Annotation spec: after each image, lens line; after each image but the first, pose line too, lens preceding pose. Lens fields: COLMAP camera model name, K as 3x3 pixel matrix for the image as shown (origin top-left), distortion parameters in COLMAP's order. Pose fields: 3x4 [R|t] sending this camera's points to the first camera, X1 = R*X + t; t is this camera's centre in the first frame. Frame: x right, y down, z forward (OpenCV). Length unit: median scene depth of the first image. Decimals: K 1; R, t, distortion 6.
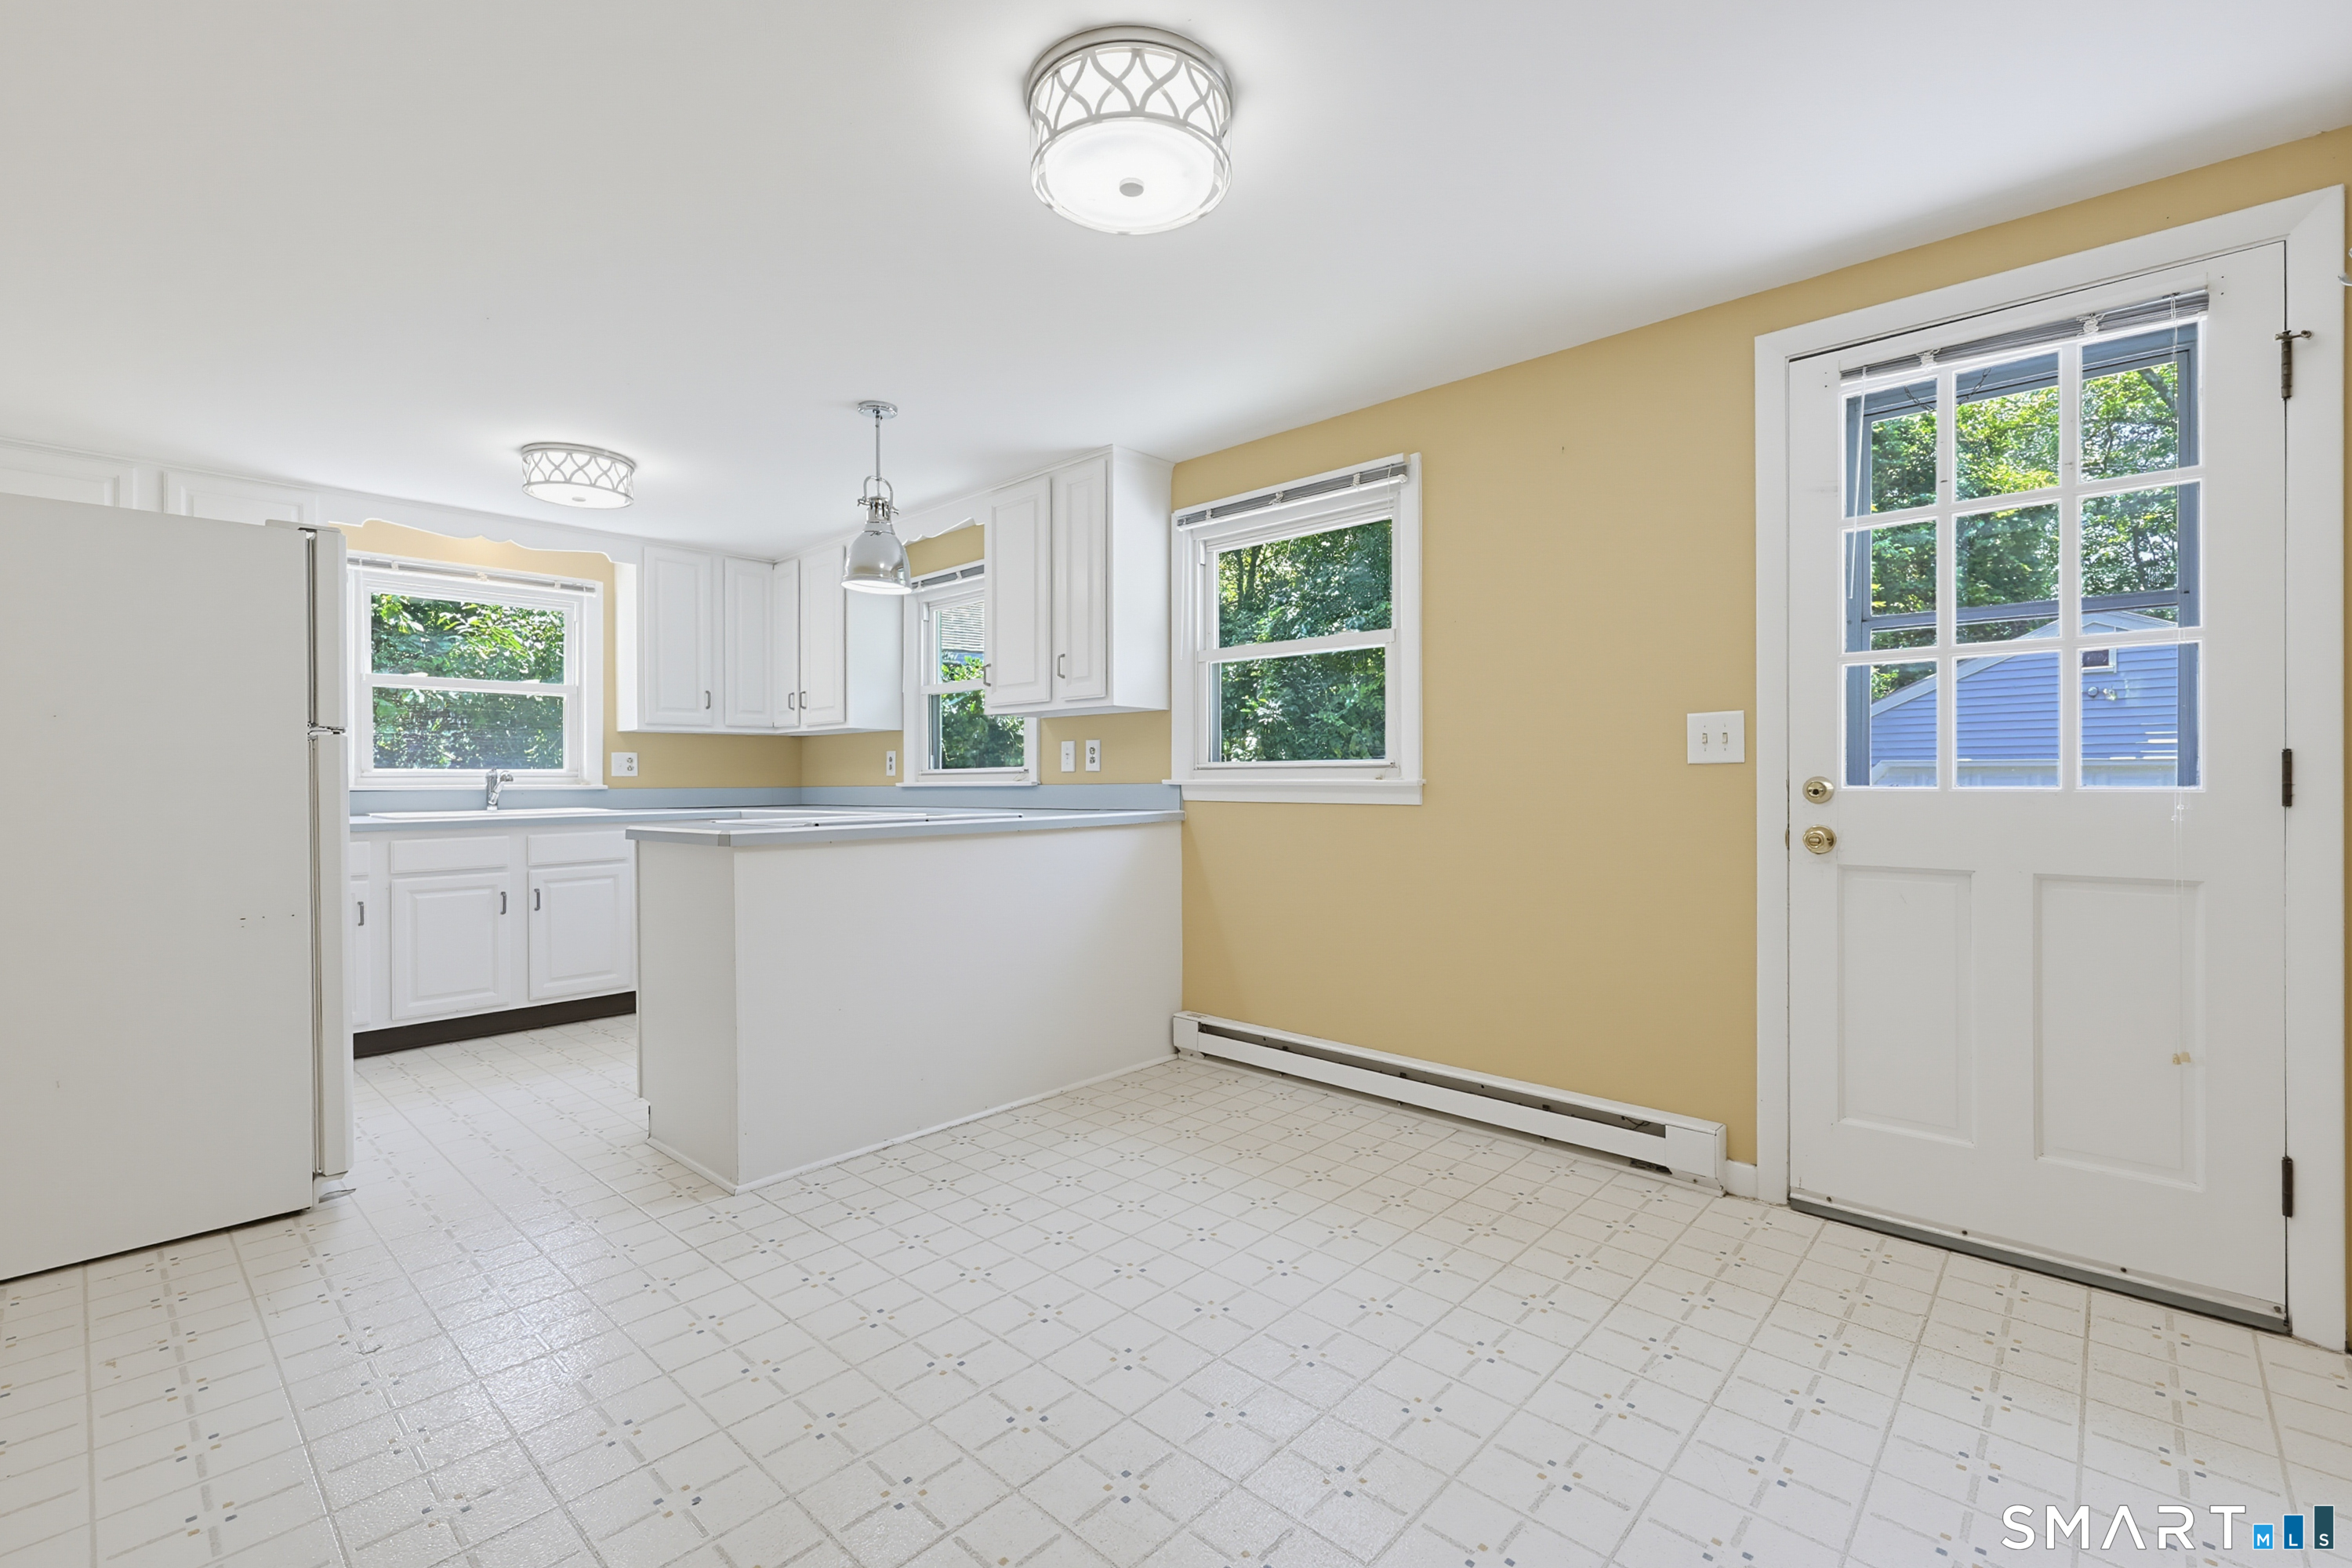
lens RADIAL K [[1032.3, 0, 1180.1], [0, 1032.3, 786.8], [0, 0, 1]] dist [0.005487, 0.002604]
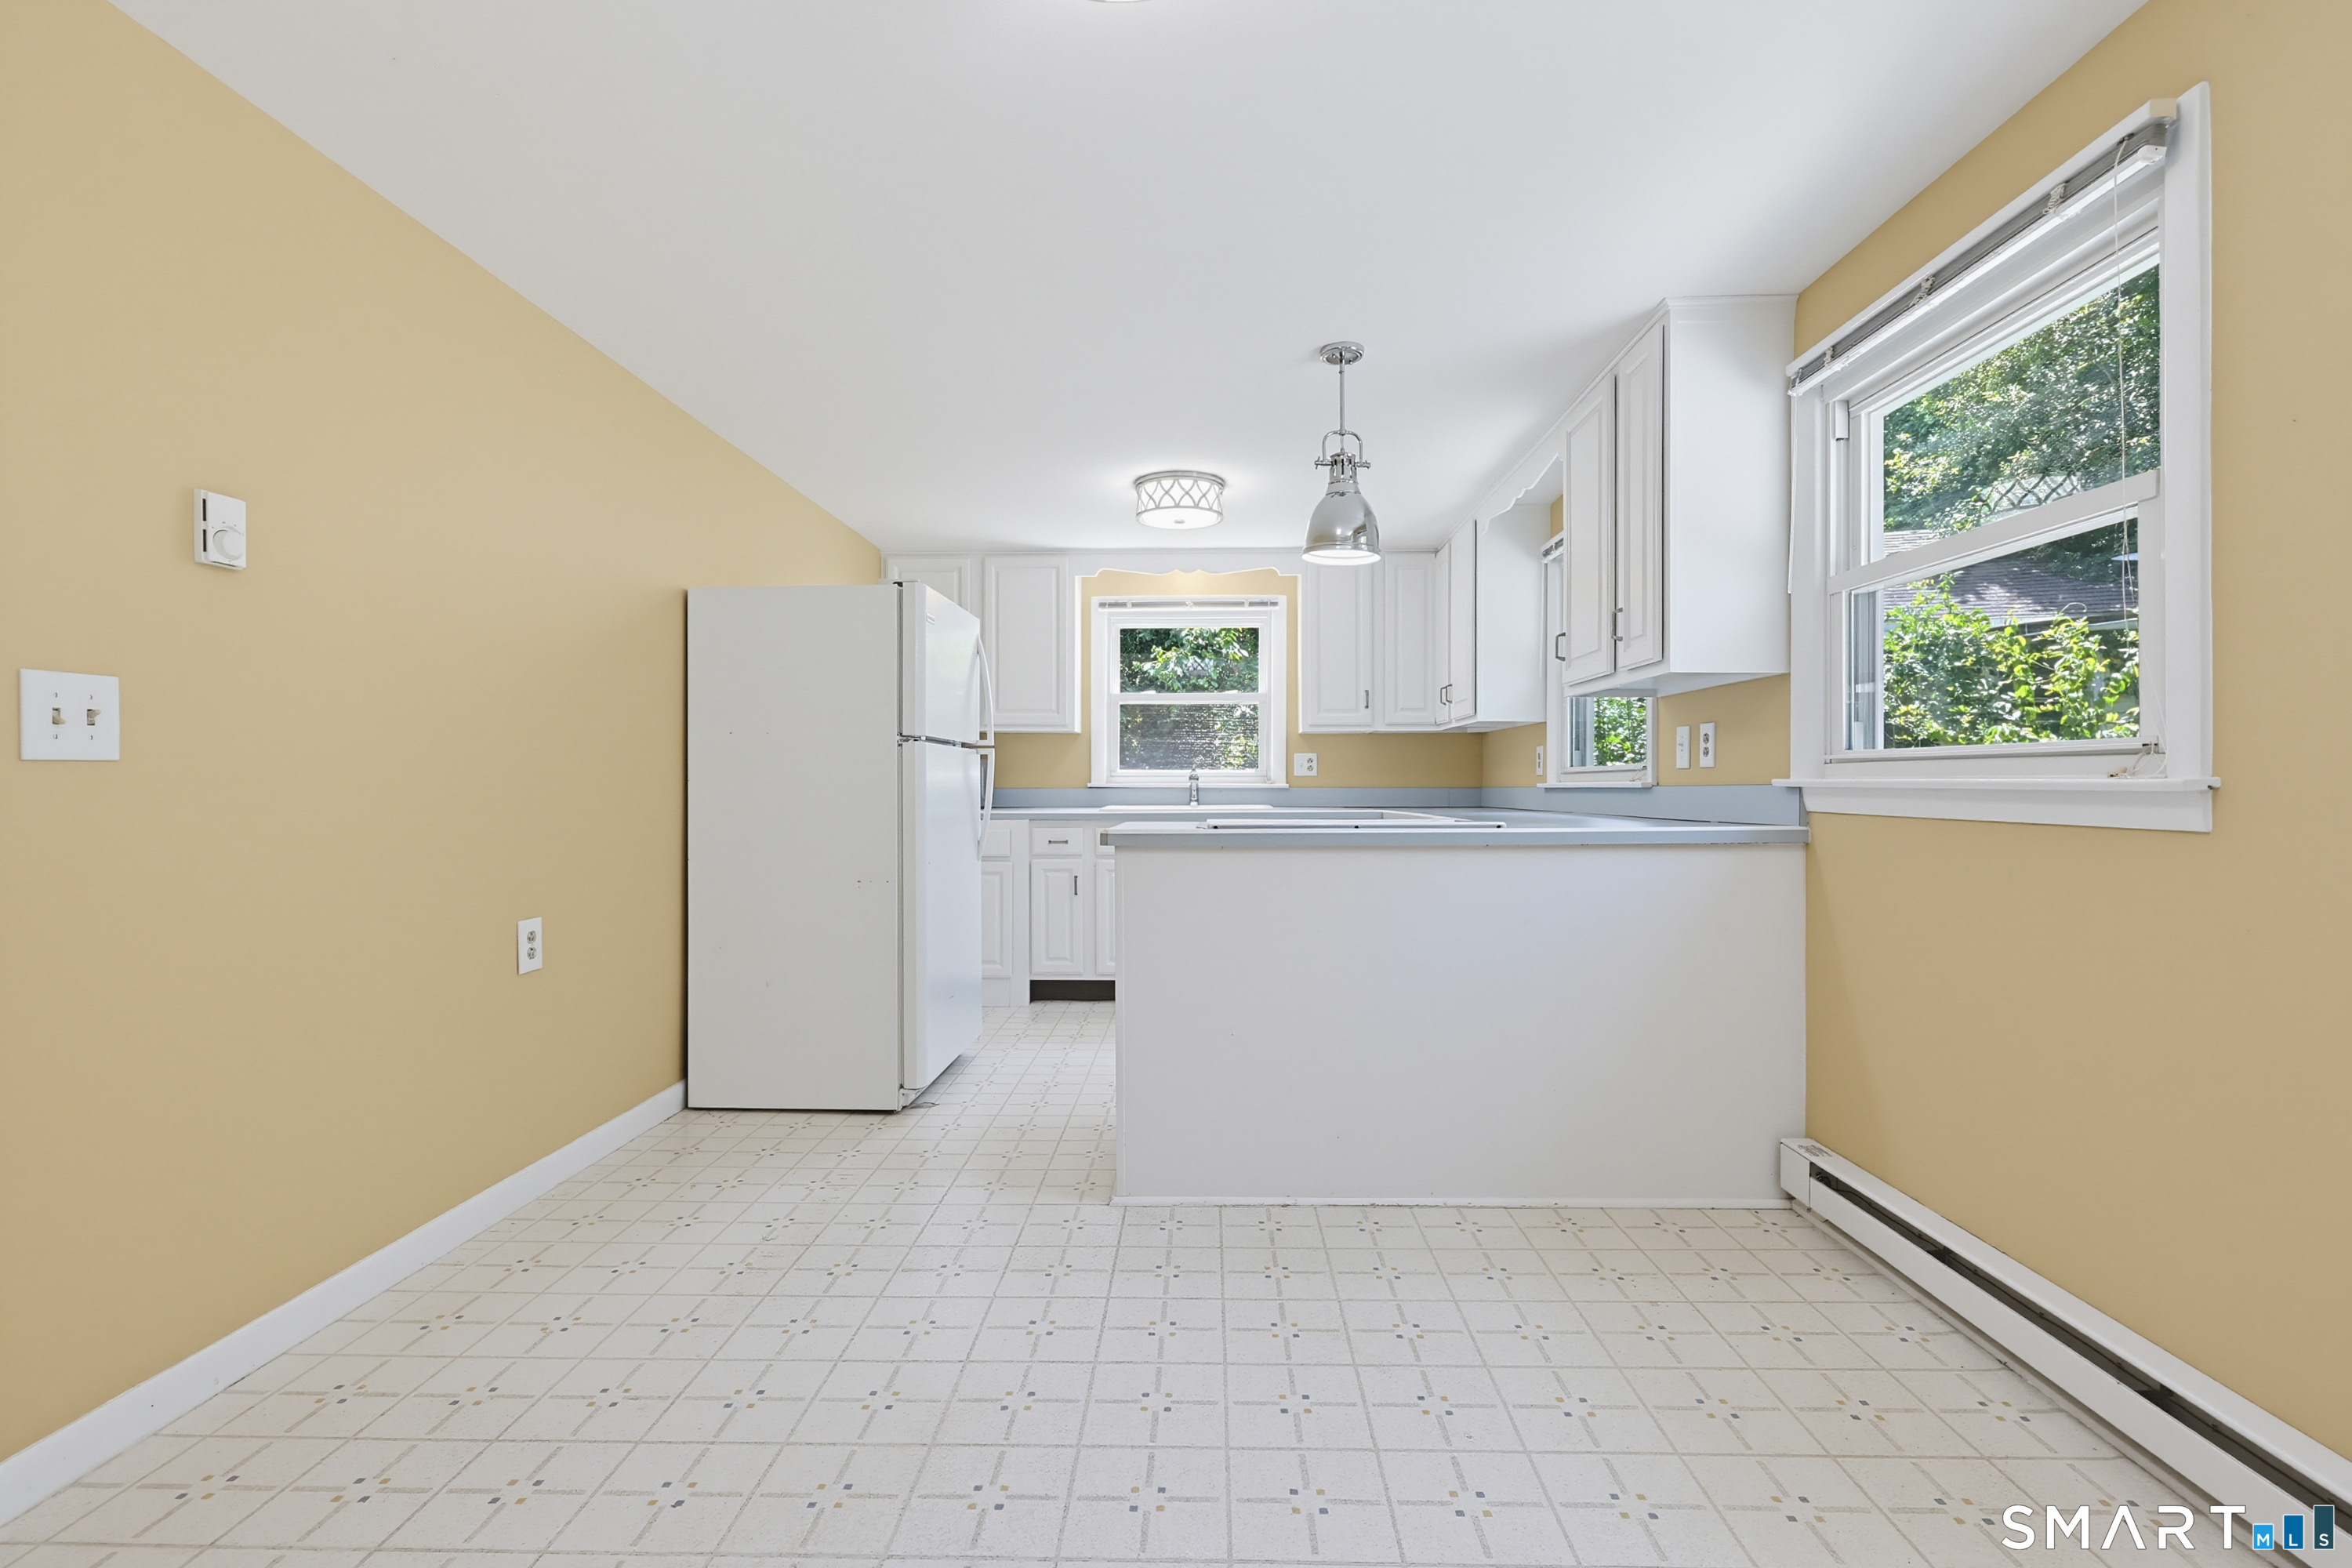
lens RADIAL K [[1032.3, 0, 1182.0], [0, 1032.3, 776.0], [0, 0, 1]] dist [0.005487, 0.002604]
pose [[0.656685, -0.001142, -0.754164, 0.245000], [-0.008407, 0.999926, -0.008835, 0.000431], [0.754118, 0.012143, 0.656627, 0.292202]]
